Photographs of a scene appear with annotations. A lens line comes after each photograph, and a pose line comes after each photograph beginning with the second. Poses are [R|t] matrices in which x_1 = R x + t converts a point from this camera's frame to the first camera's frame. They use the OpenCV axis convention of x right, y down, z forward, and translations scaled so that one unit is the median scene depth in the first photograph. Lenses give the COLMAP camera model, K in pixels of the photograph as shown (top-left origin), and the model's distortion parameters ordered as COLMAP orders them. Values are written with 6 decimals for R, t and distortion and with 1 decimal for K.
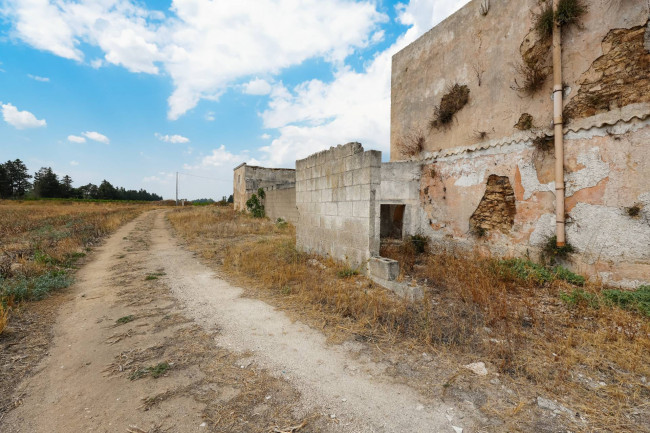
lens RADIAL K [[407.5, 0, 325.0], [0, 407.5, 216.5], [0, 0, 1]] dist [0.001231, -0.000064]
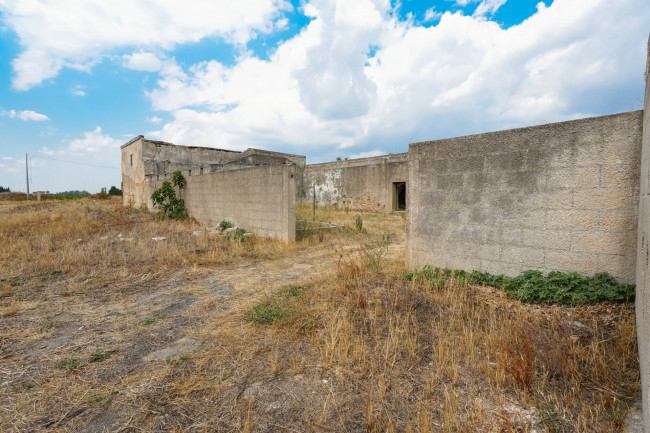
lens RADIAL K [[310.2, 0, 321.9], [0, 310.2, 209.8], [0, 0, 1]] dist [-0.003047, -0.000463]
pose [[0.929220, -0.032671, 0.368079, -0.068330], [0.024800, 0.999352, 0.026096, -0.009628], [-0.368693, -0.015120, 0.929428, 0.252139]]
